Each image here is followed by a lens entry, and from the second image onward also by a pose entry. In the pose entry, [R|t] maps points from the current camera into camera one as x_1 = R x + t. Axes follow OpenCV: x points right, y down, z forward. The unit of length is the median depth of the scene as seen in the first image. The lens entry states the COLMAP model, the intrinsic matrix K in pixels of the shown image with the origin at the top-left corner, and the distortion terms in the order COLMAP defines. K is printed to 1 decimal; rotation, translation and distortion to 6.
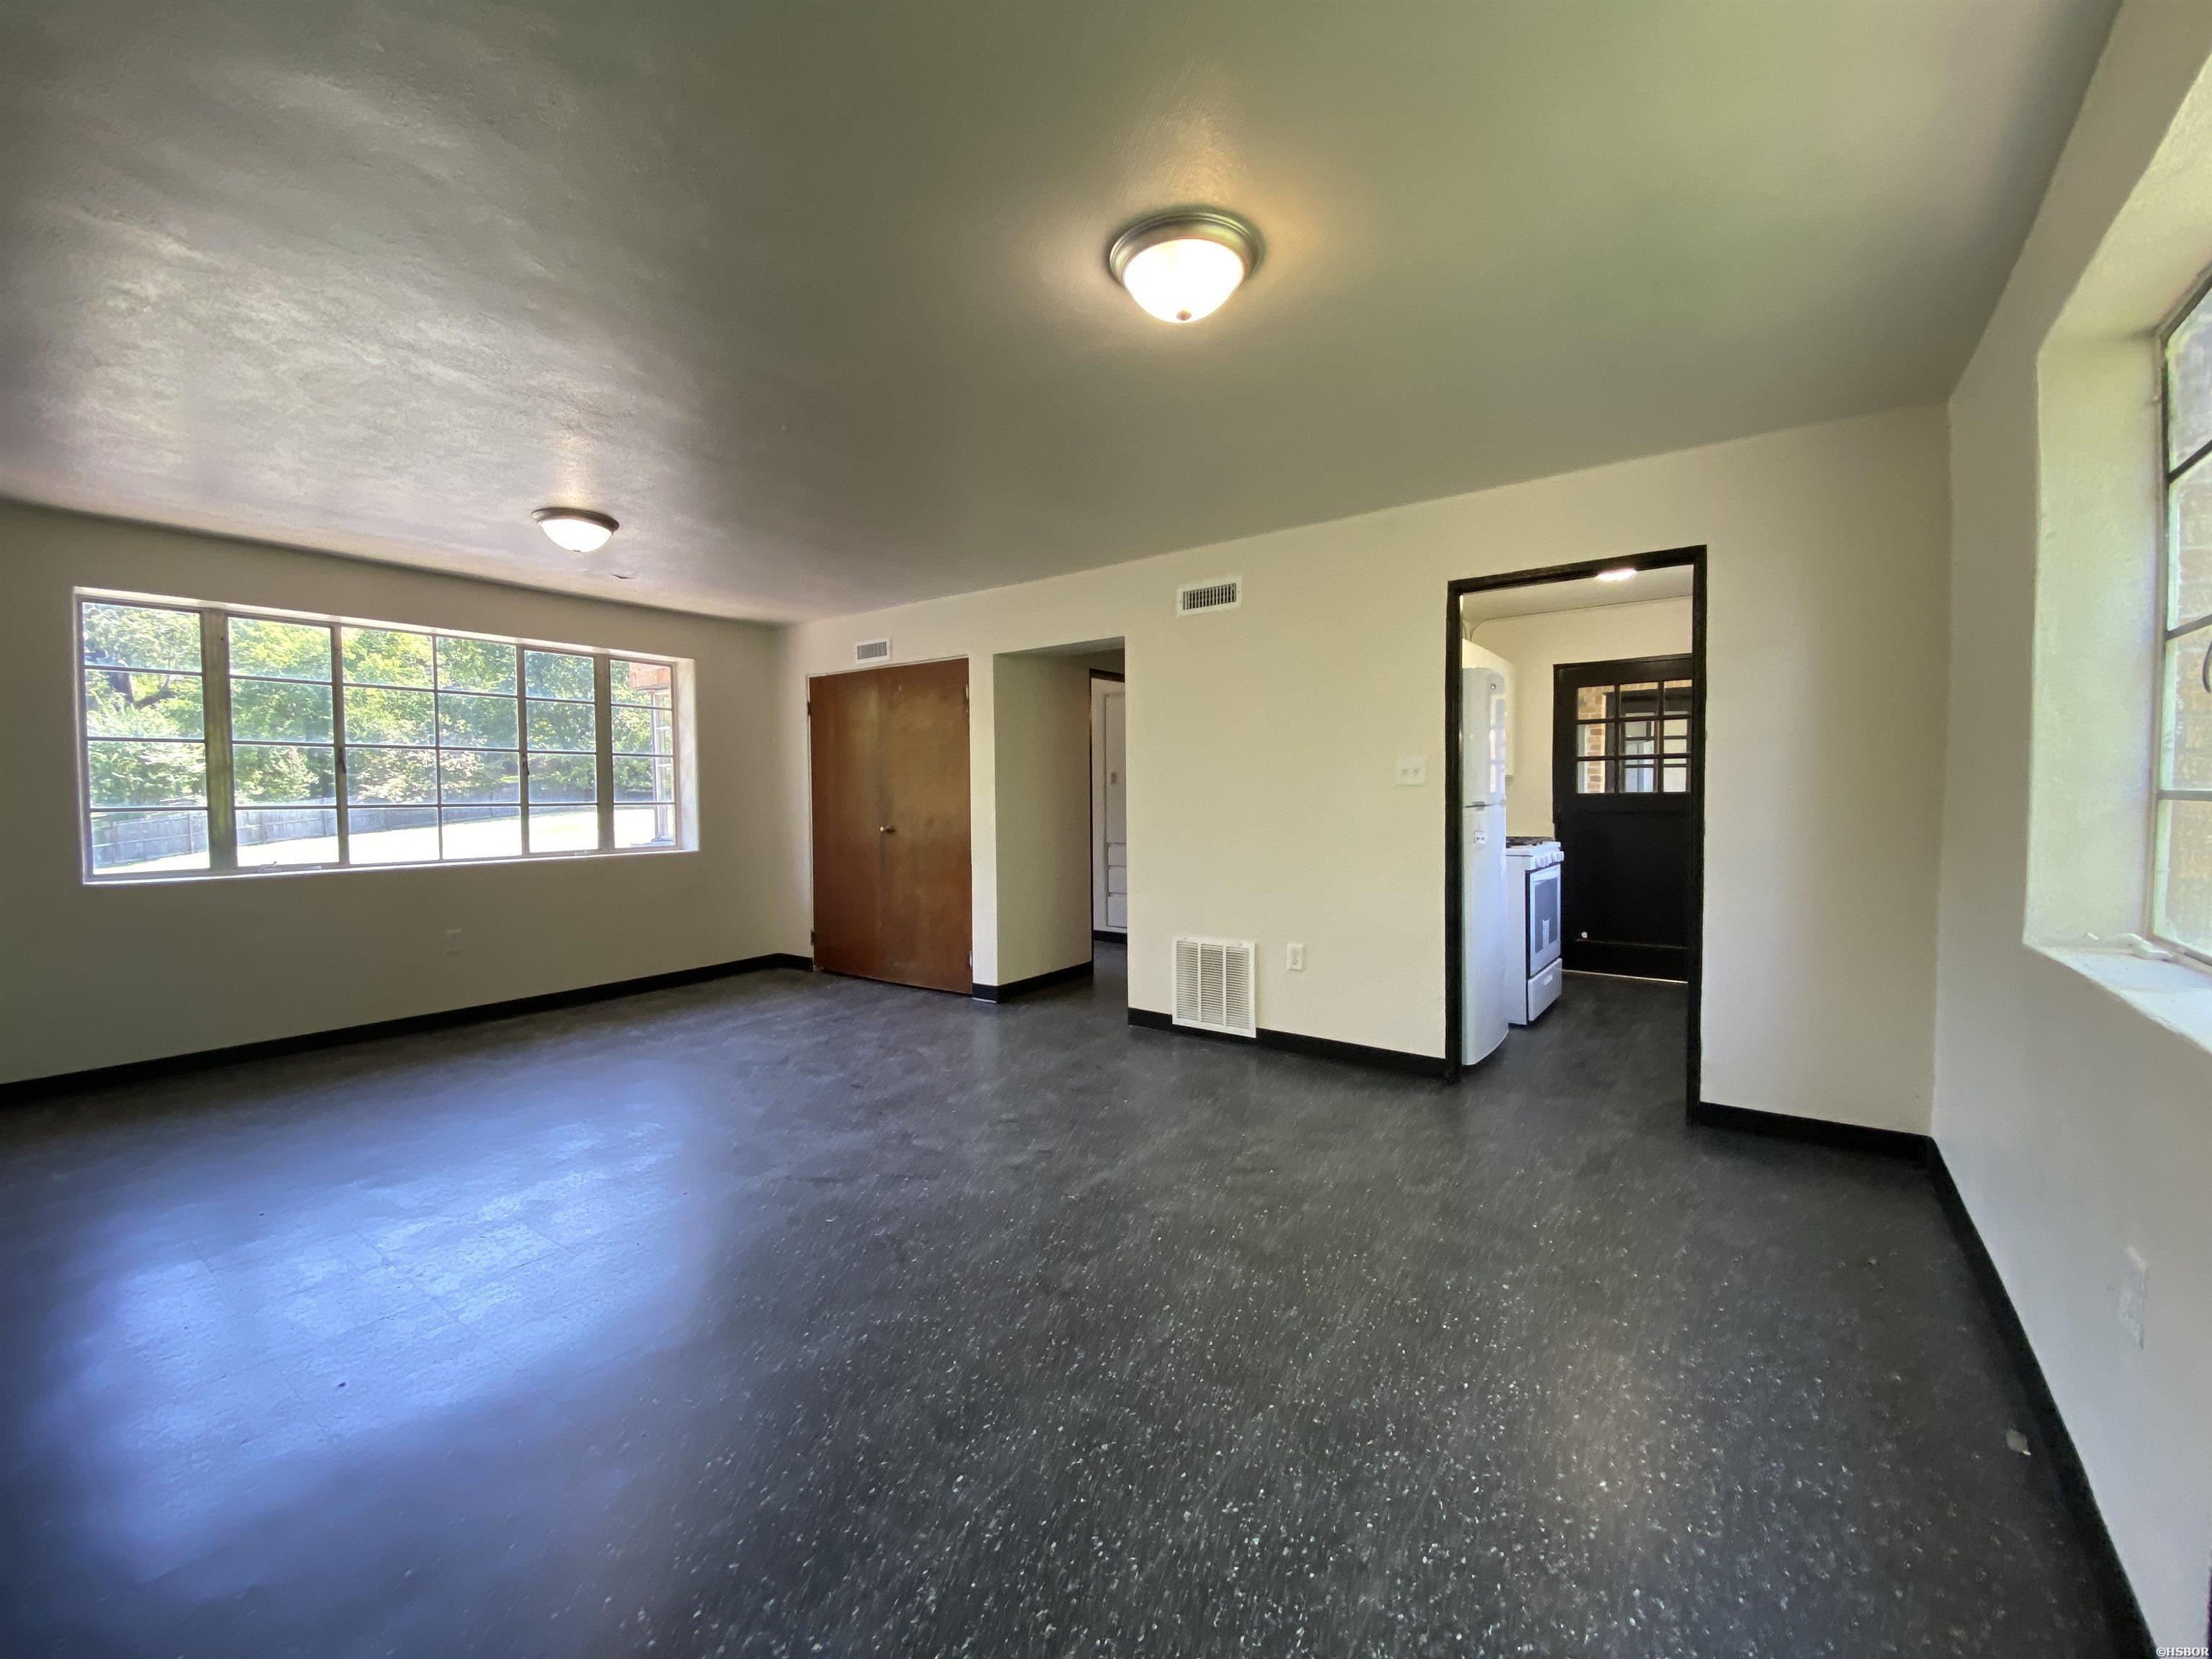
lens RADIAL K [[901.2, 0, 1109.7], [0, 901.2, 823.0], [0, 0, 1]] dist [-0.002504, -0.000539]
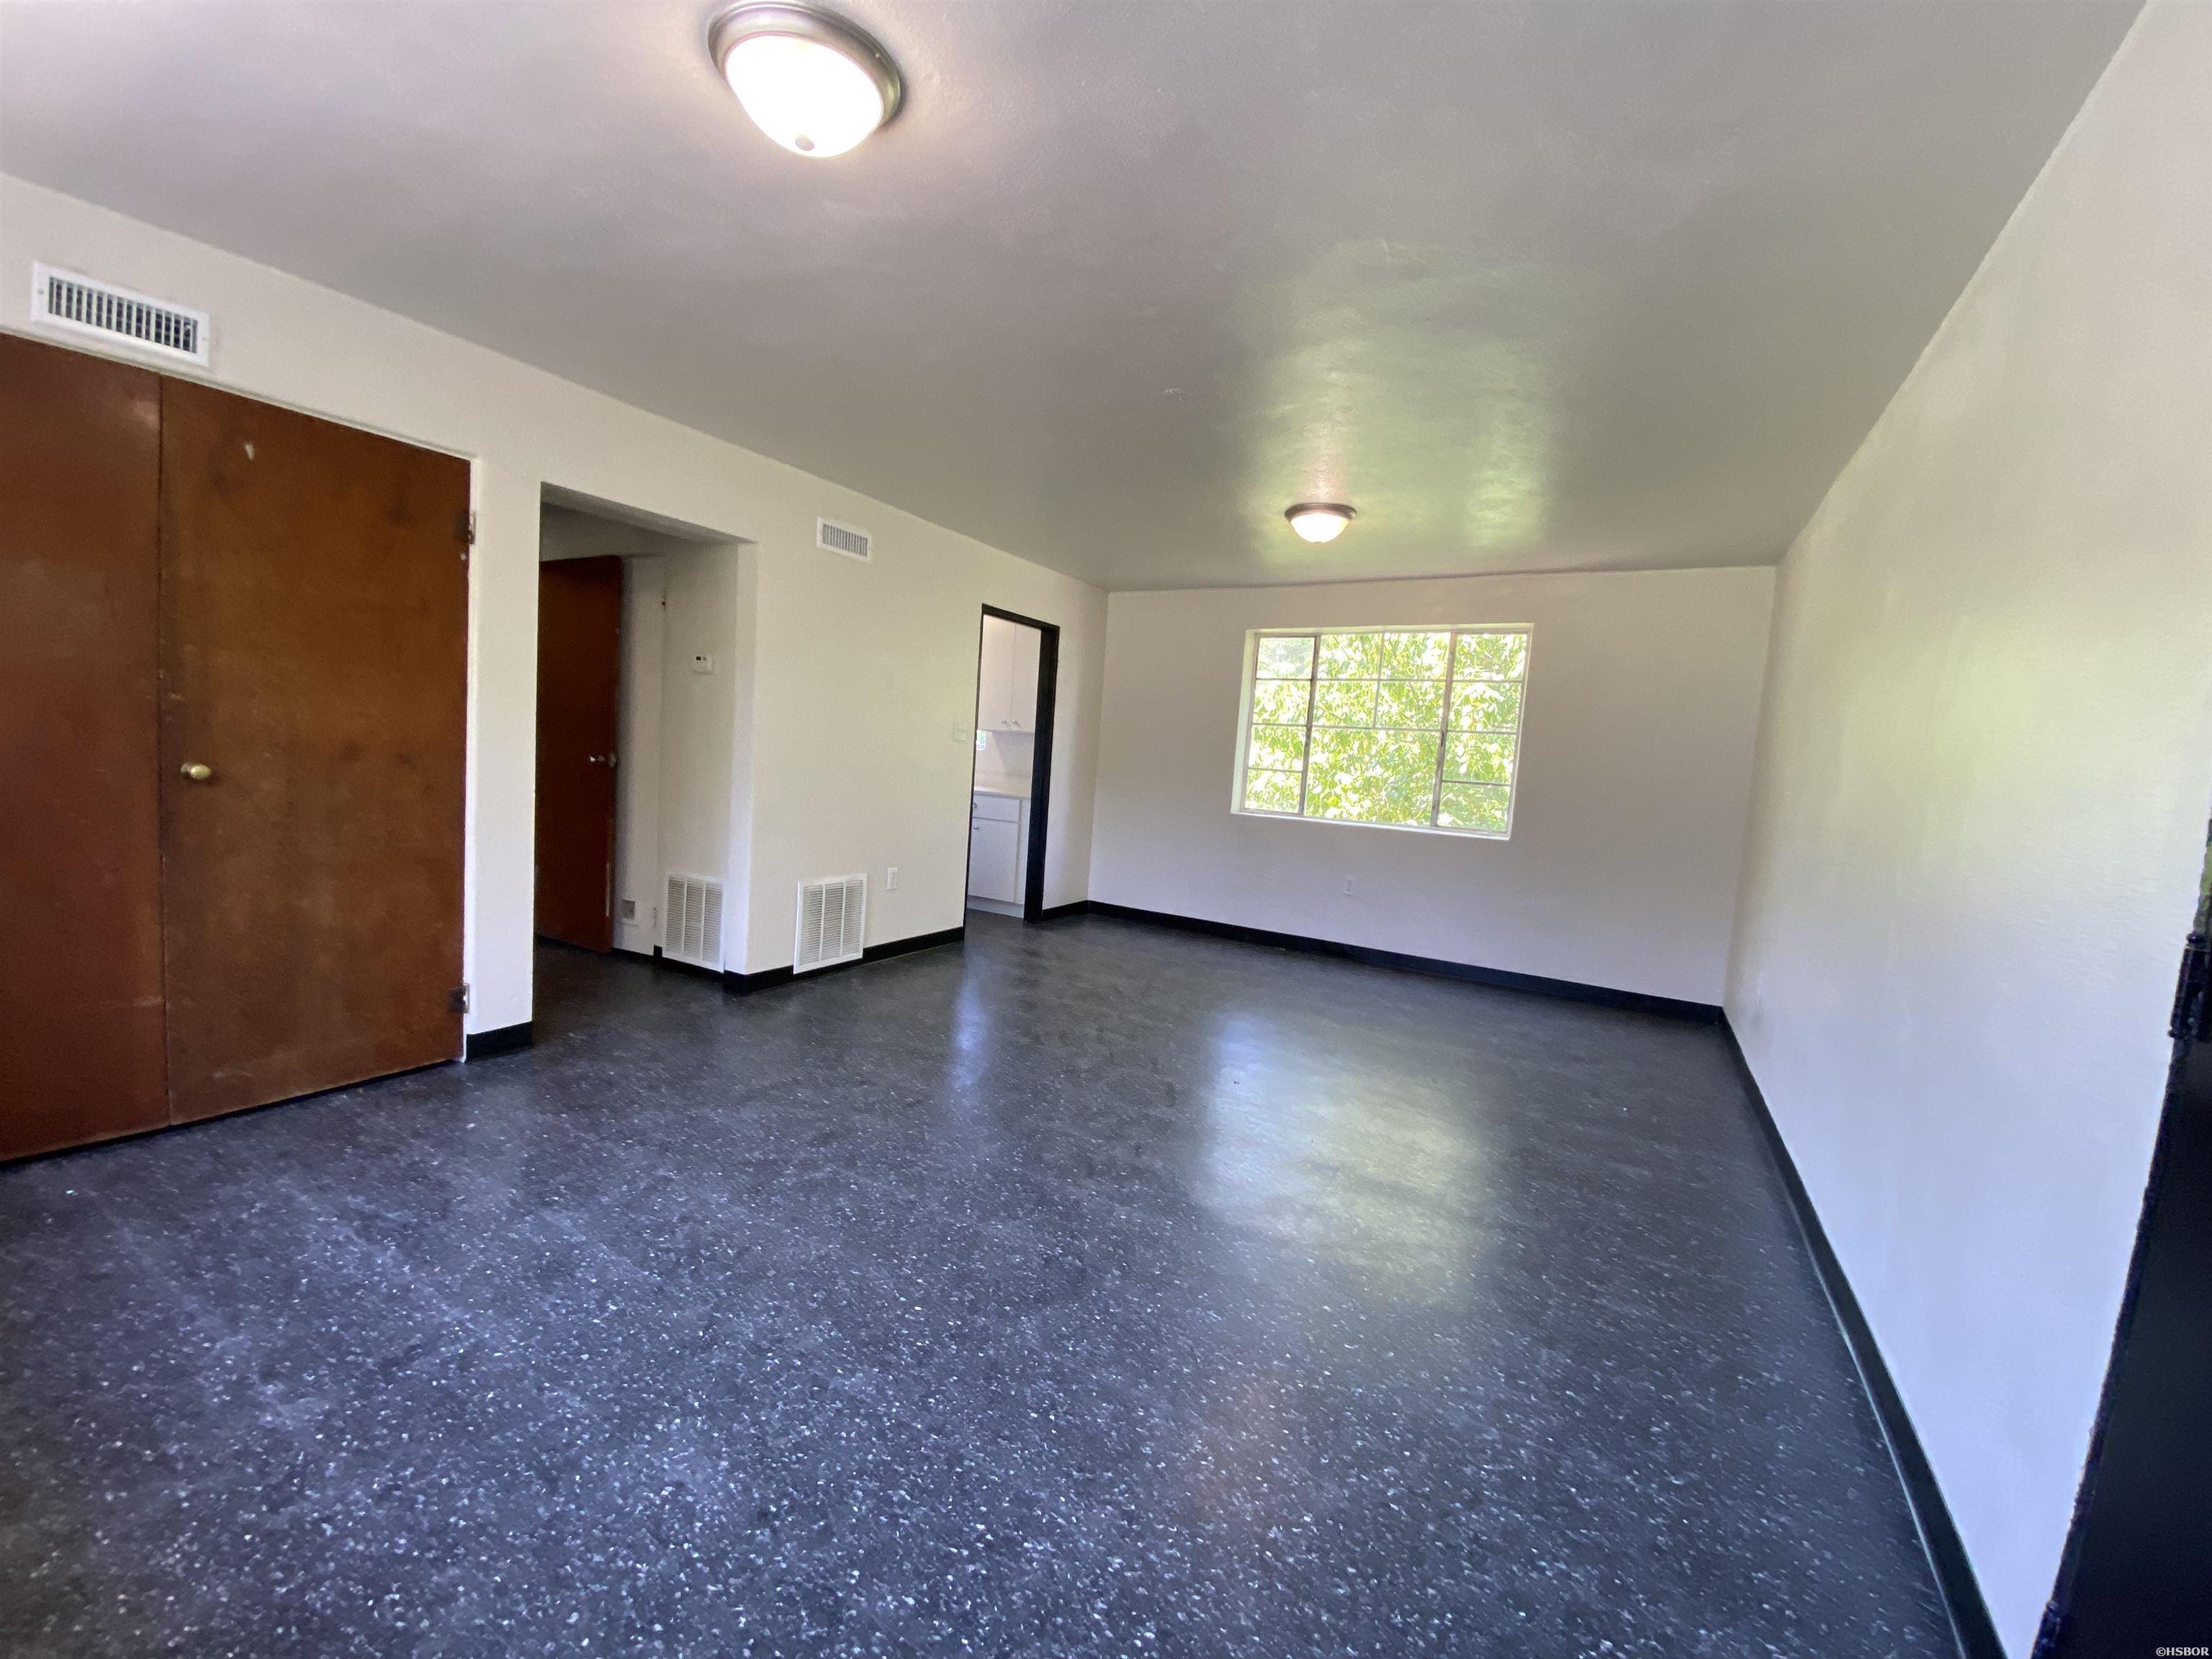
lens RADIAL K [[901.2, 0, 1108.0], [0, 901.2, 830.9], [0, 0, 1]] dist [-0.002504, -0.000539]
pose [[-0.116649, -0.081048, 0.989861, -0.929393], [-0.030505, 0.996487, 0.077996, -0.014296], [-0.992705, -0.021097, -0.118712, 0.802725]]
